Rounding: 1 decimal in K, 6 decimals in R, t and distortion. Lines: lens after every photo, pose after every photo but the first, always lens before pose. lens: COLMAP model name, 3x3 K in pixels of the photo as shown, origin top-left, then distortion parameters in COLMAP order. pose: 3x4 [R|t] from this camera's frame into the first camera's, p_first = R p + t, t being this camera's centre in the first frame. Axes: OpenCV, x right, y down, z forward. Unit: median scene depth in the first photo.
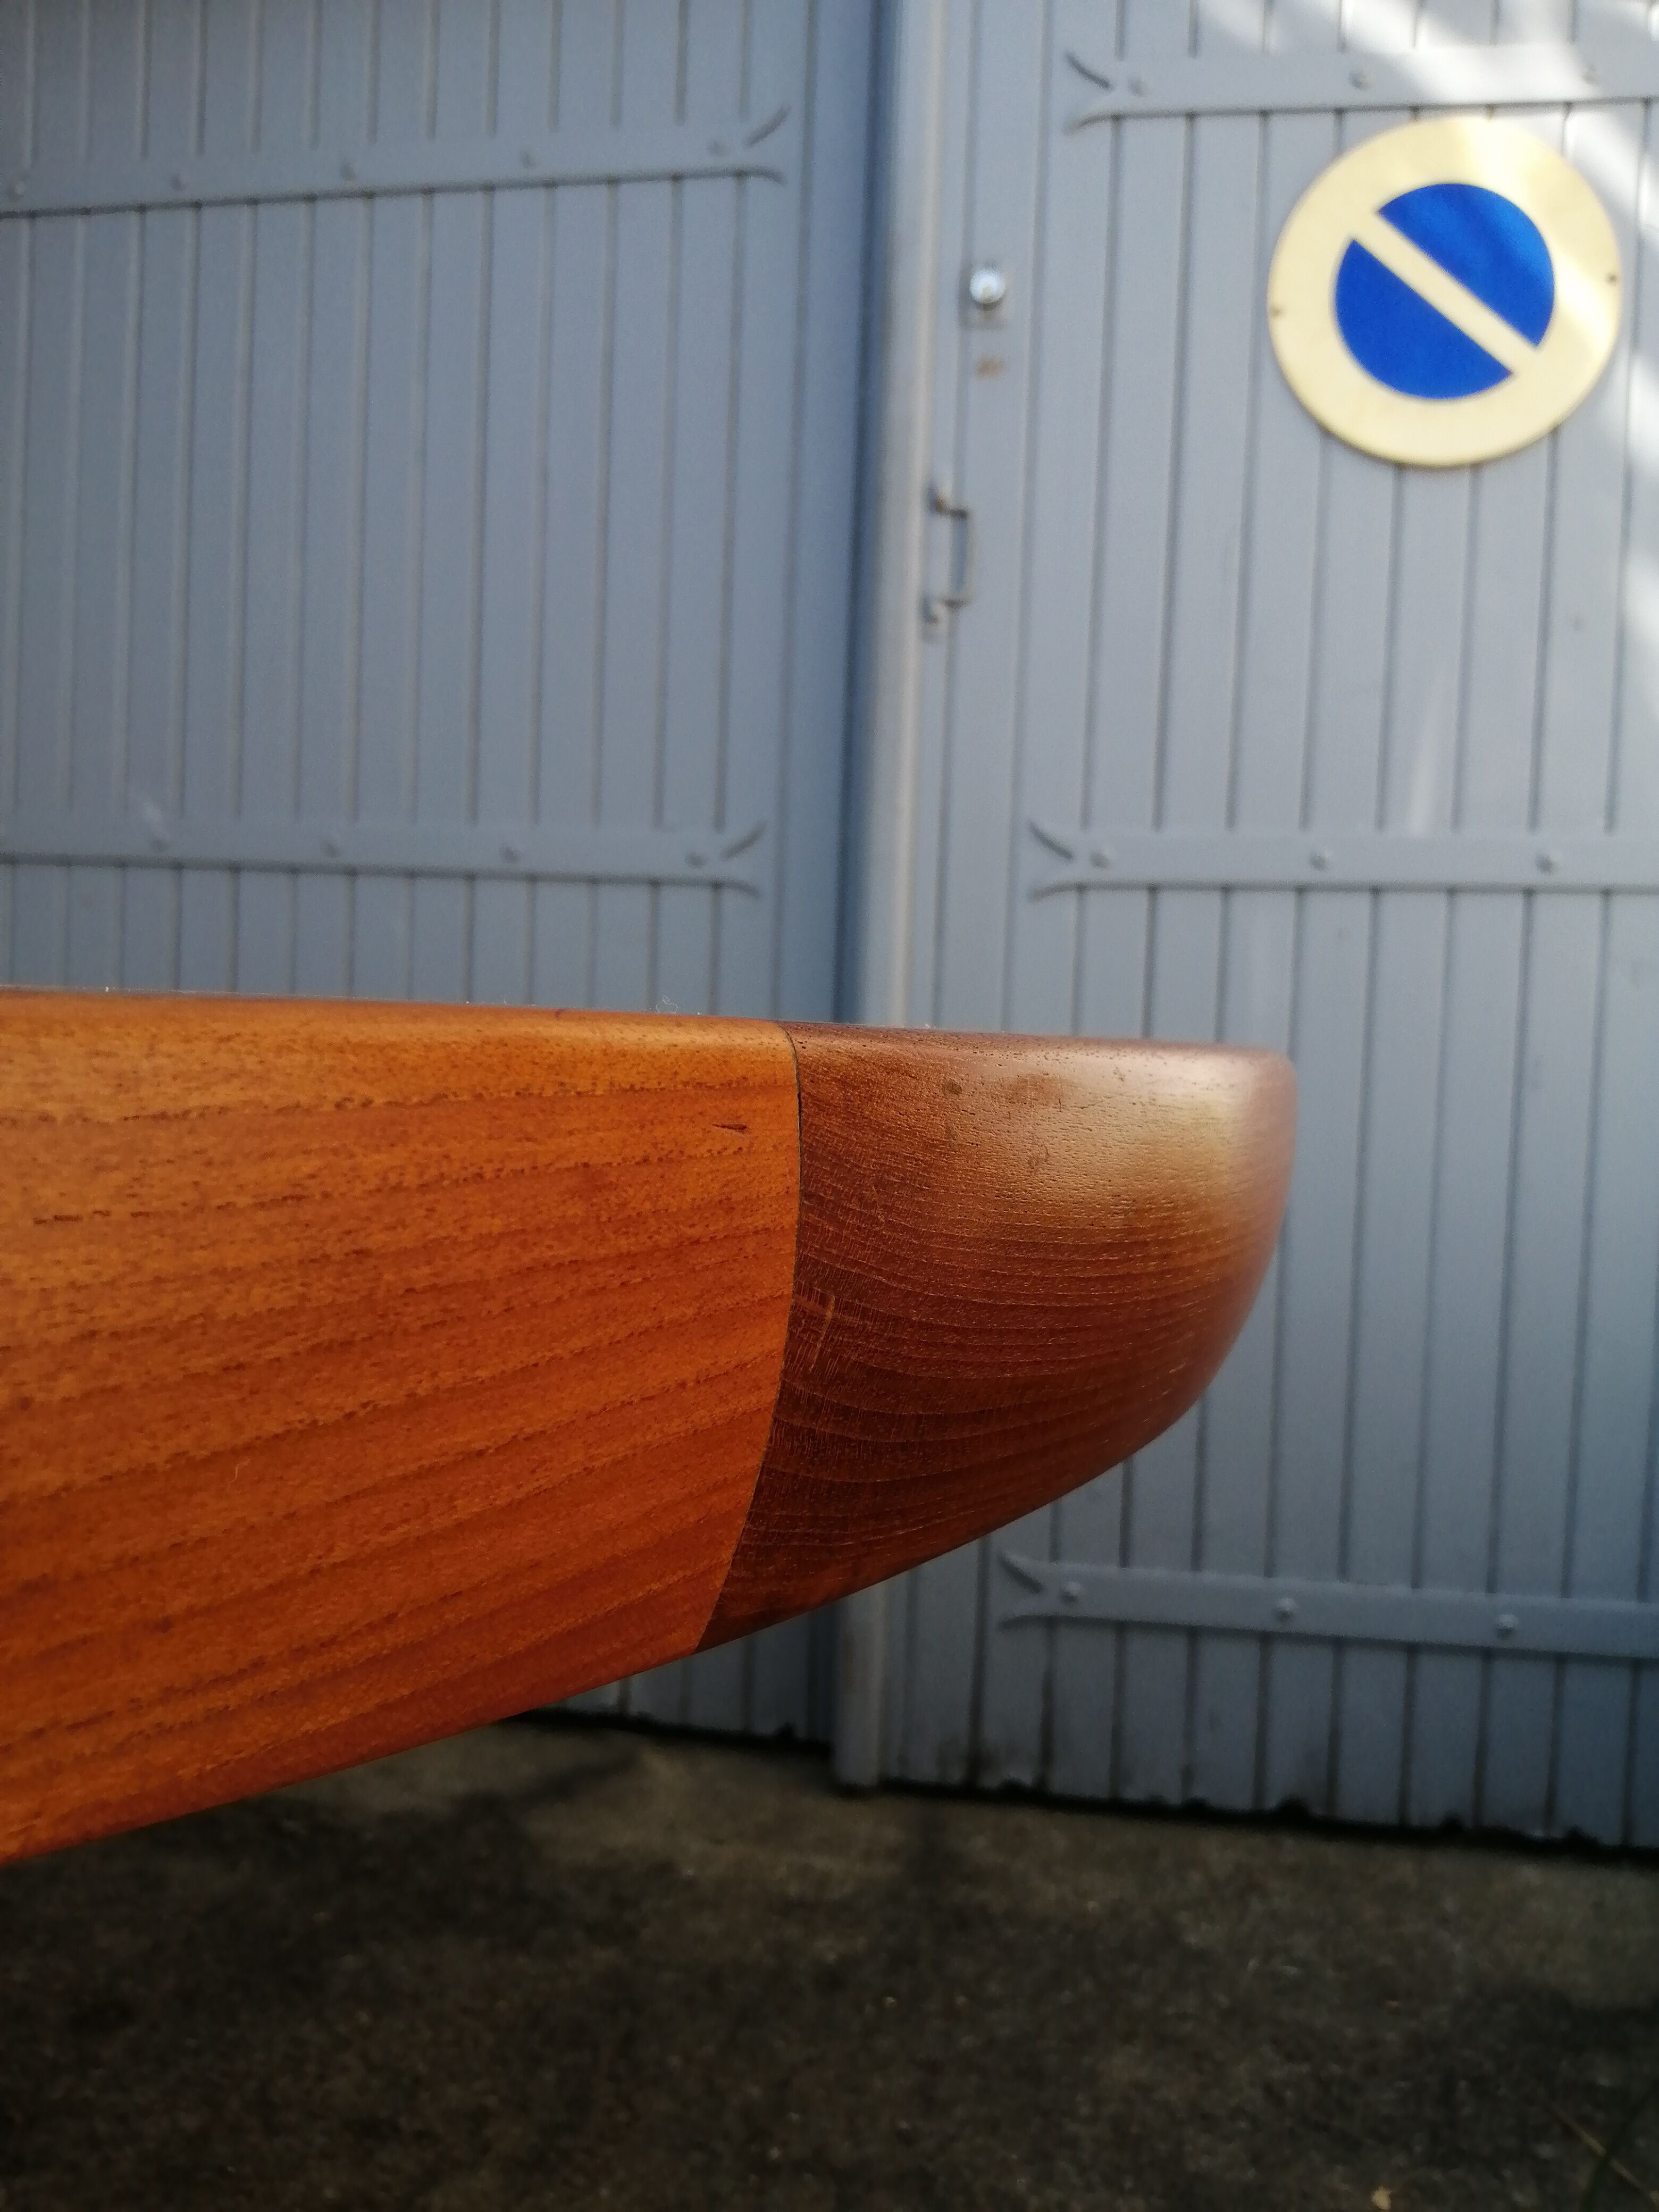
lens RADIAL K [[1789.2, 0, 829.5], [0, 1789.2, 1106.0], [0, 0, 1]] dist [0.033903, -0.074615]
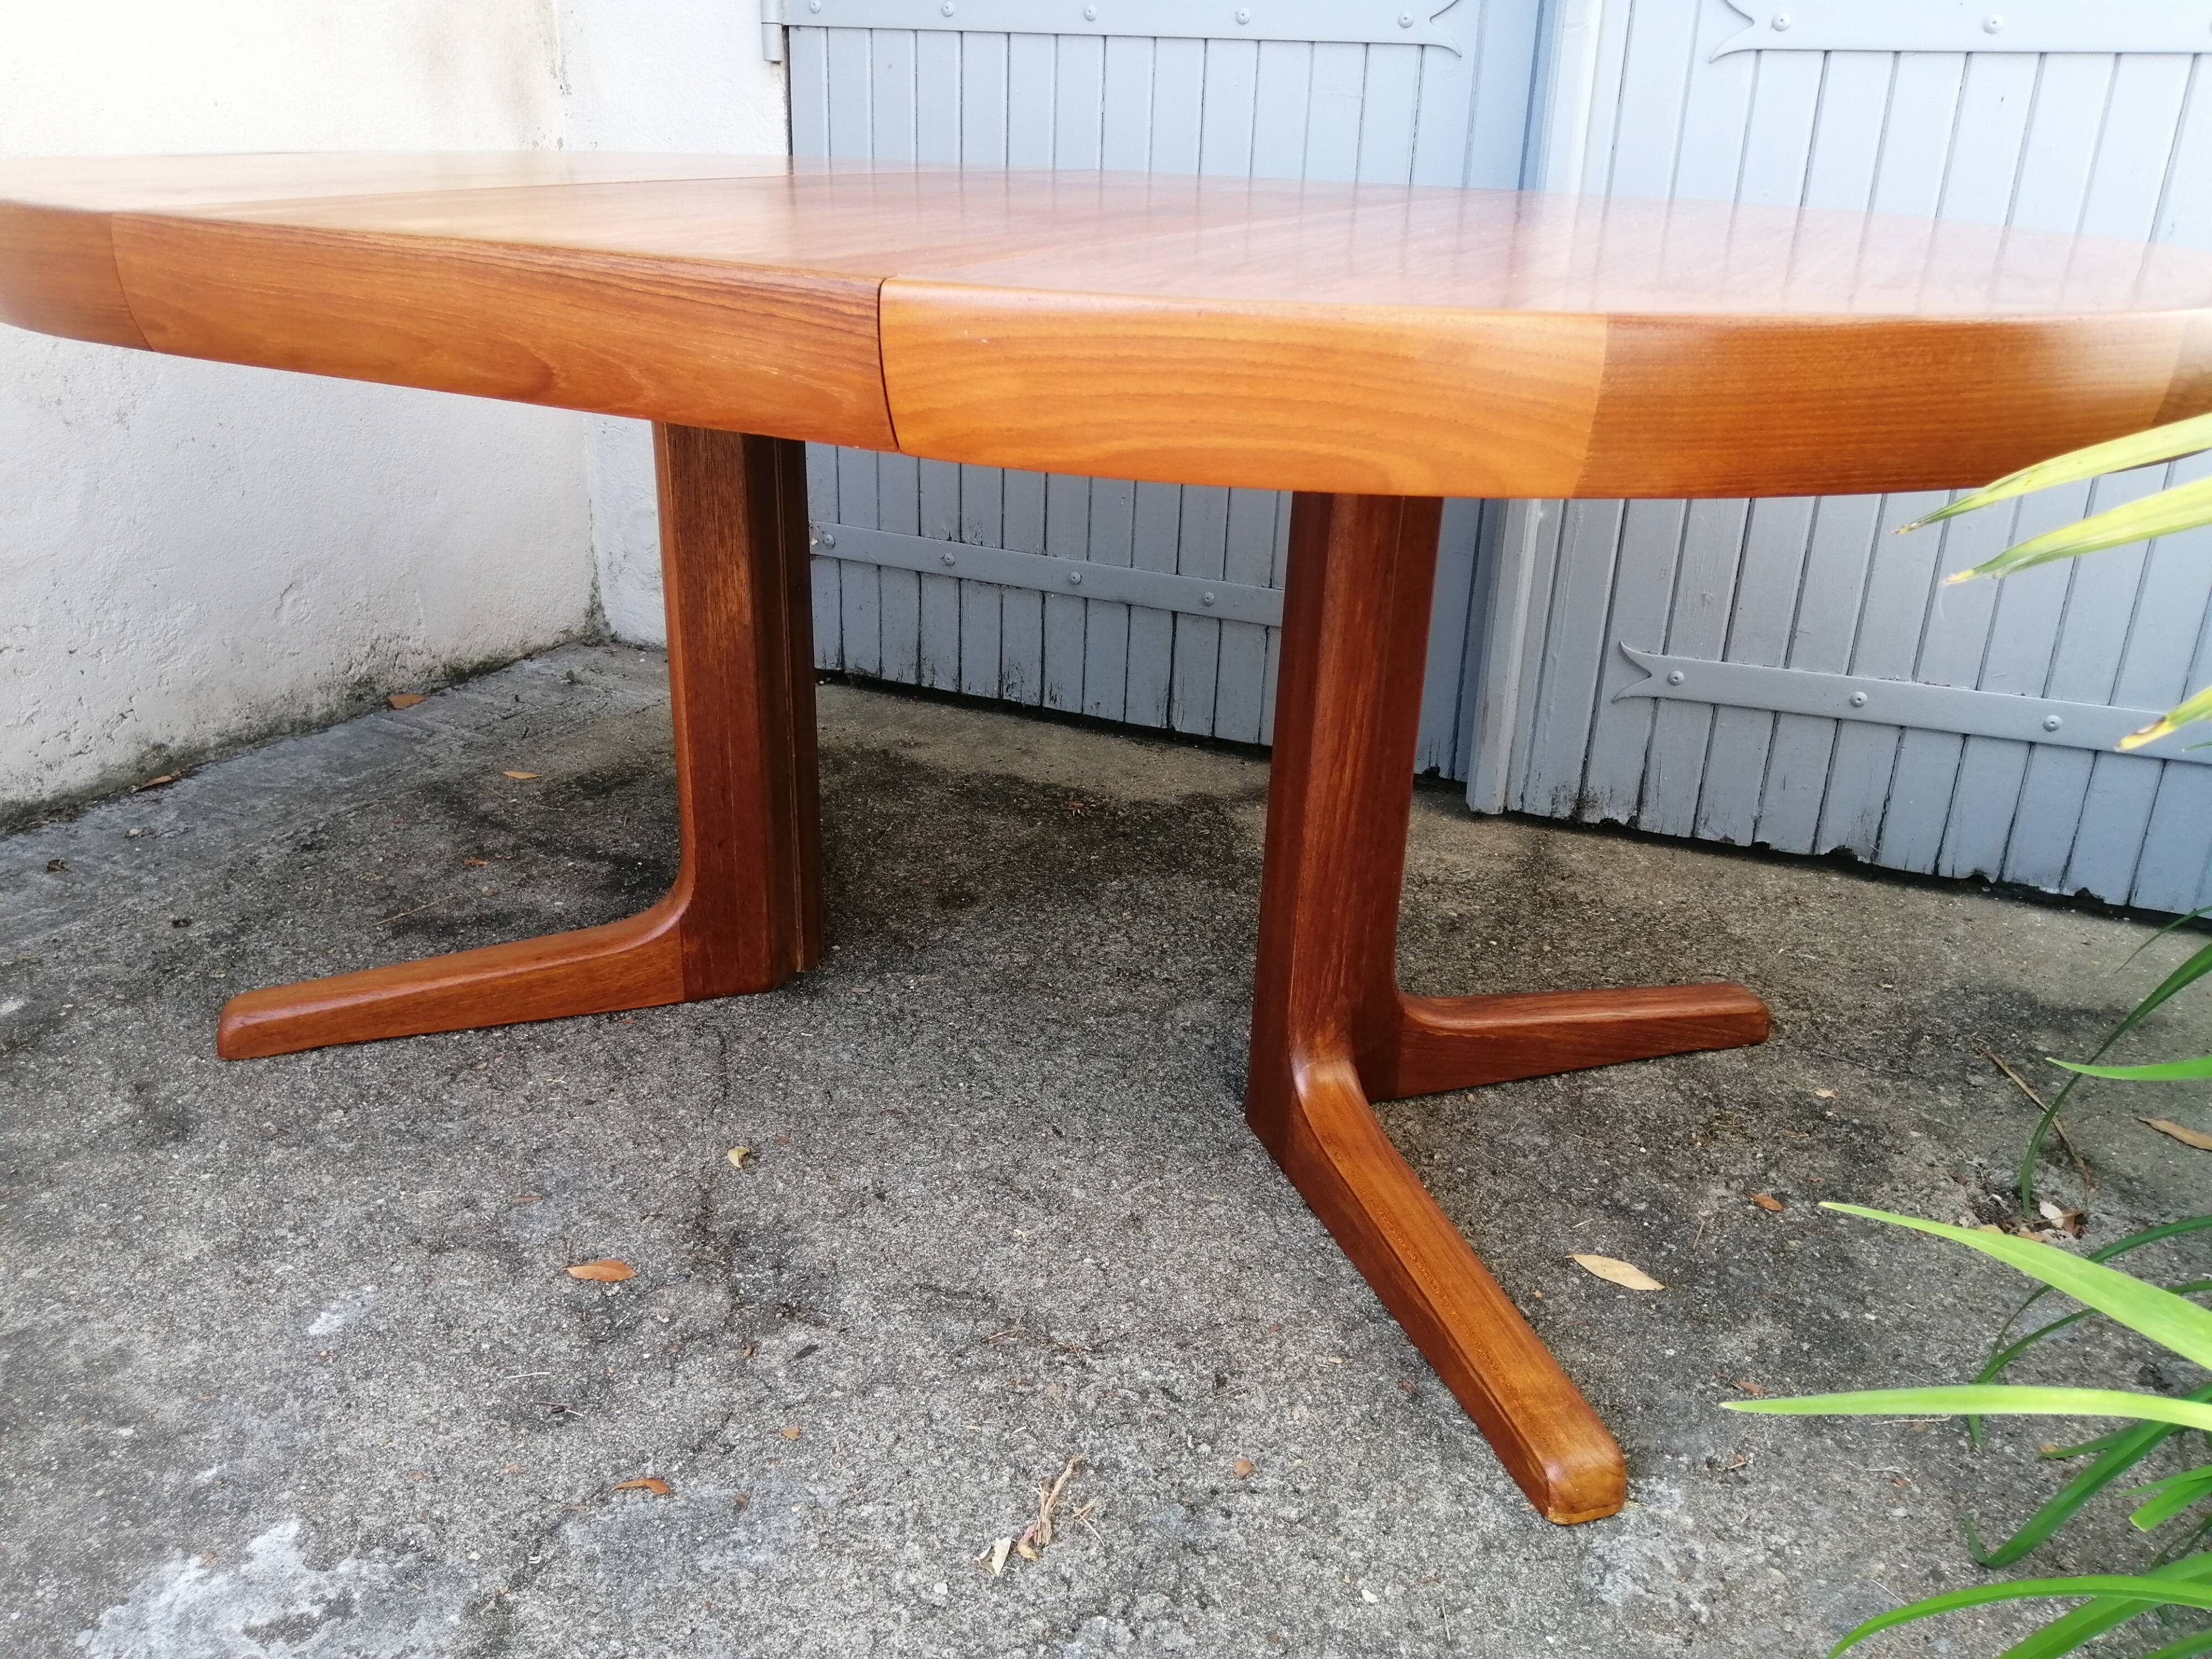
lens RADIAL K [[1744.2, 0, 1099.2], [0, 1744.2, 810.6], [0, 0, 1]] dist [0.097625, -0.182374]
pose [[0.973859, 0.080120, -0.212555, 0.014185], [-0.007712, 0.946855, 0.321570, -0.029629], [0.227023, -0.311524, 0.922721, -0.255072]]
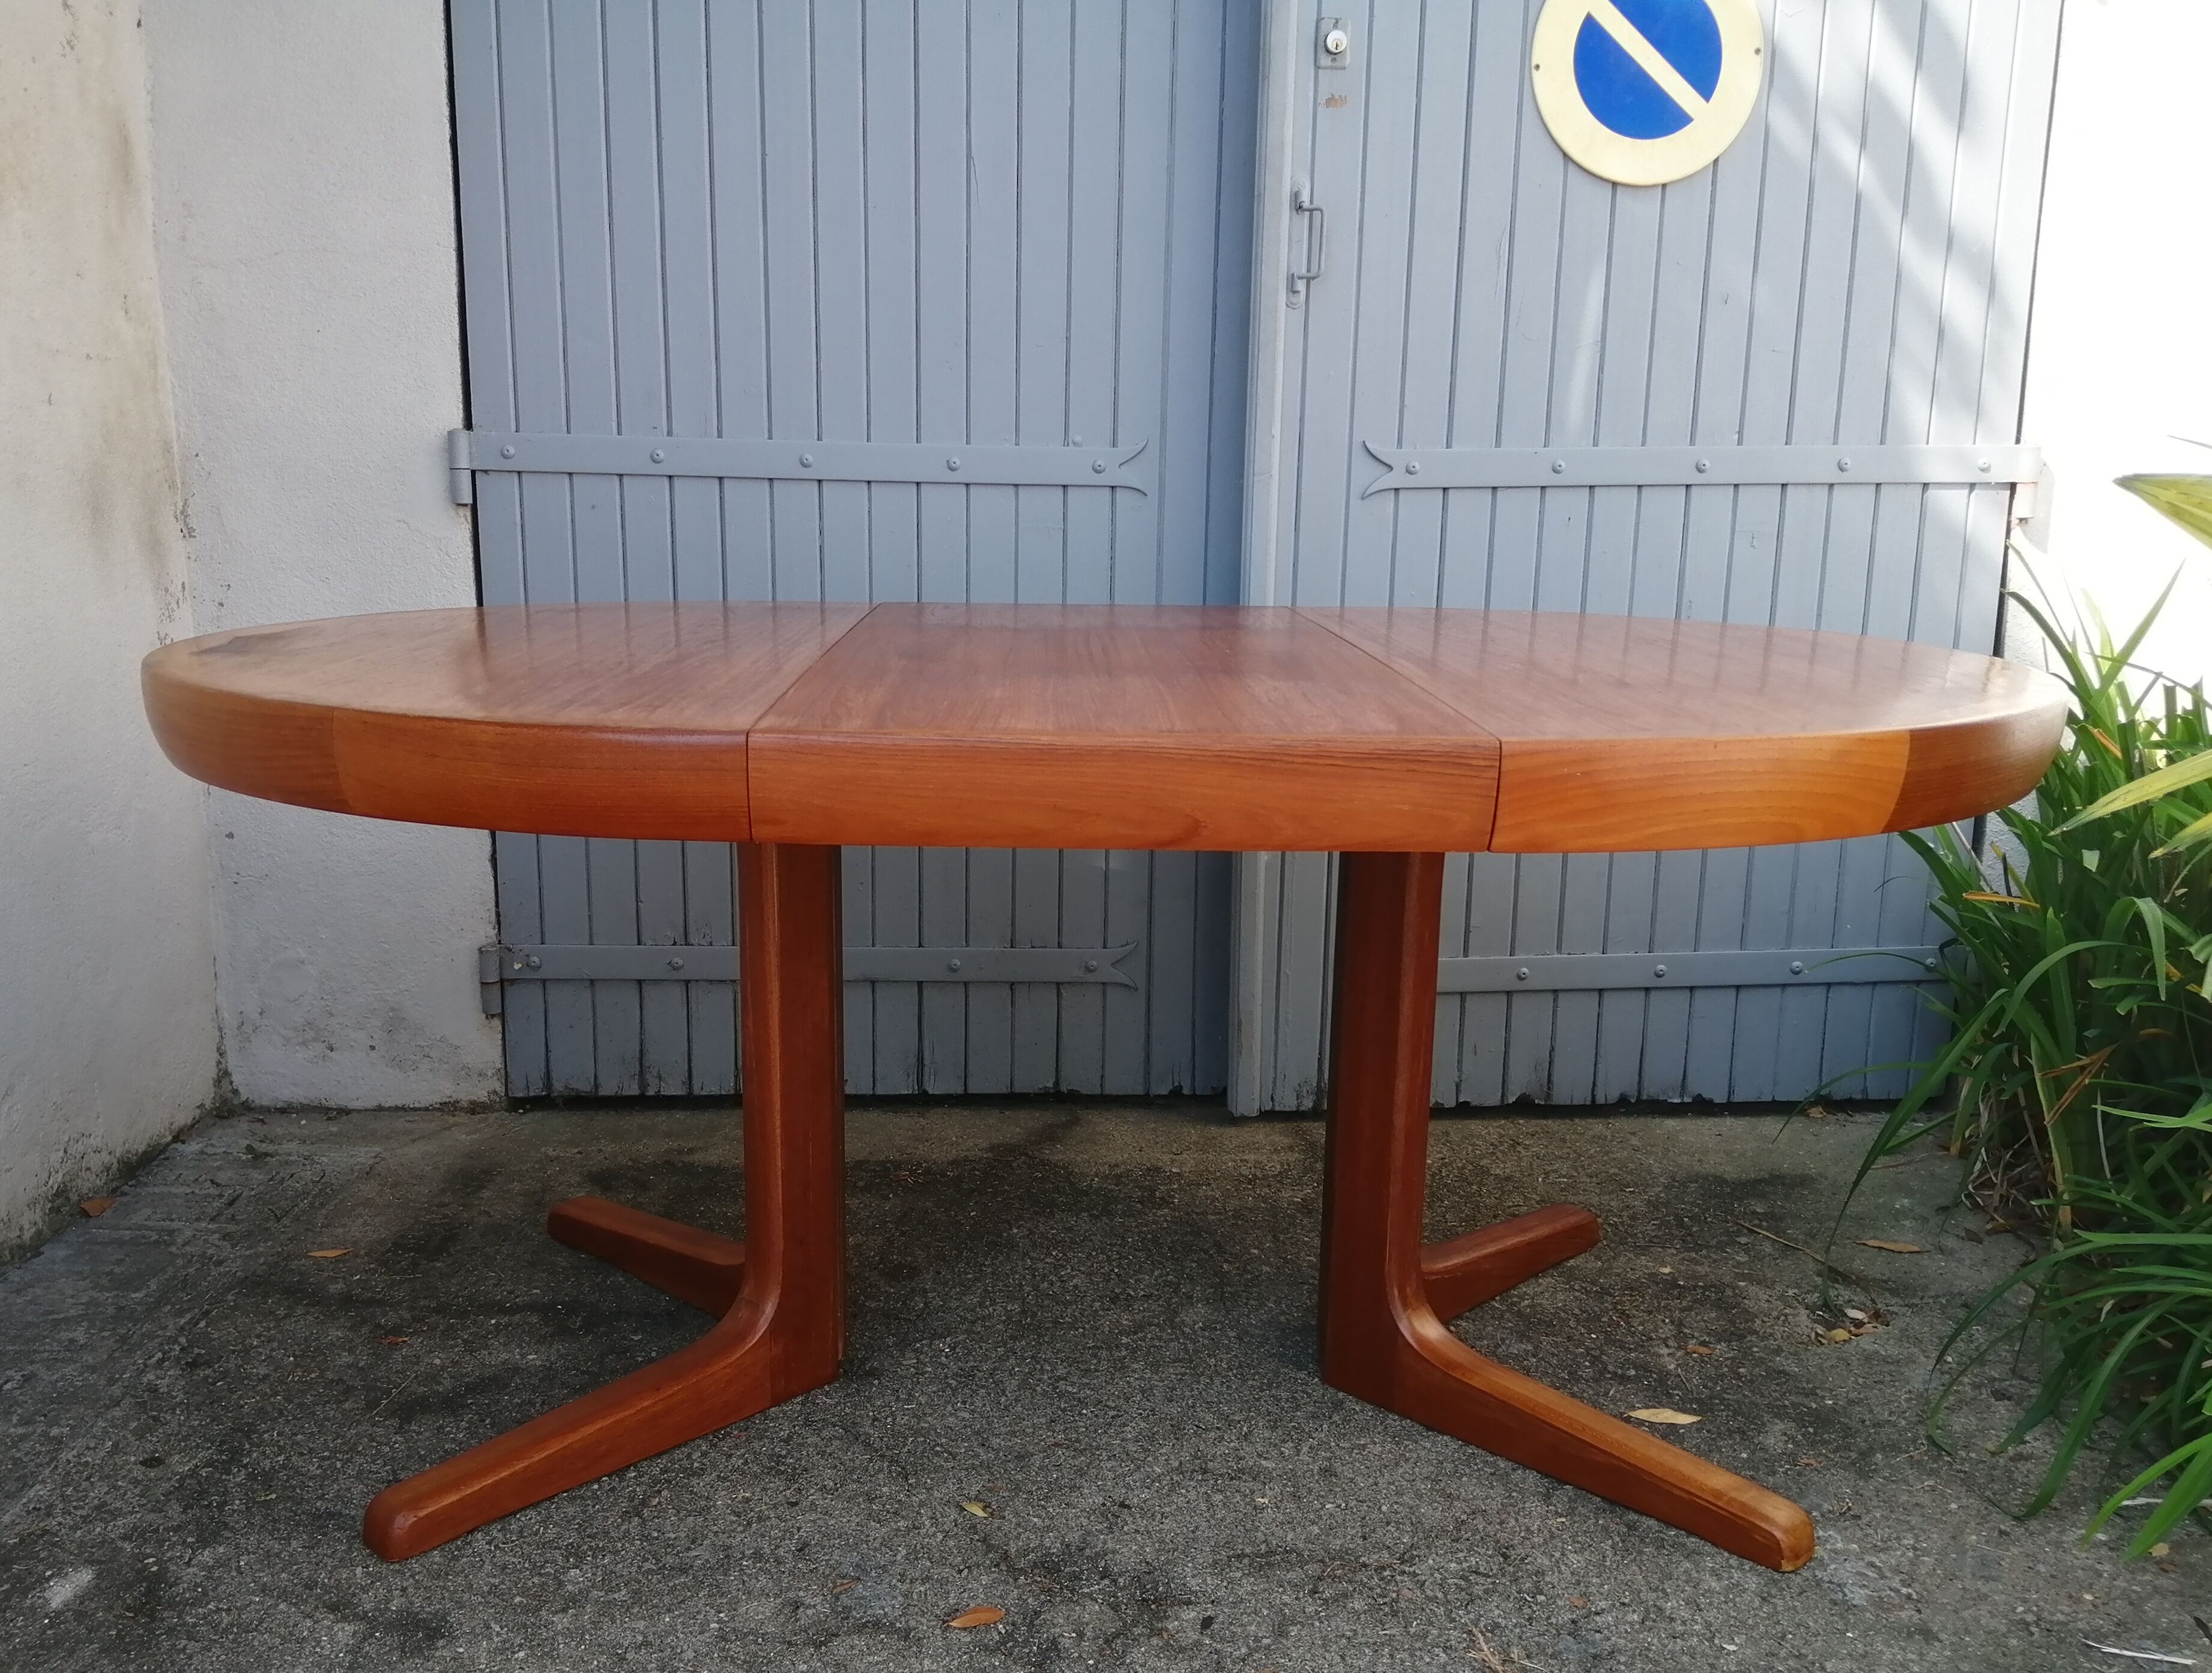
lens RADIAL K [[1963.5, 0, 1038.8], [0, 1963.5, 902.8], [0, 0, 1]] dist [0.084819, -0.163003]
pose [[0.974609, -0.074728, 0.211076, -0.523325], [0.036052, 0.982737, 0.181460, -0.101768], [-0.220993, -0.169243, 0.960478, -0.532354]]
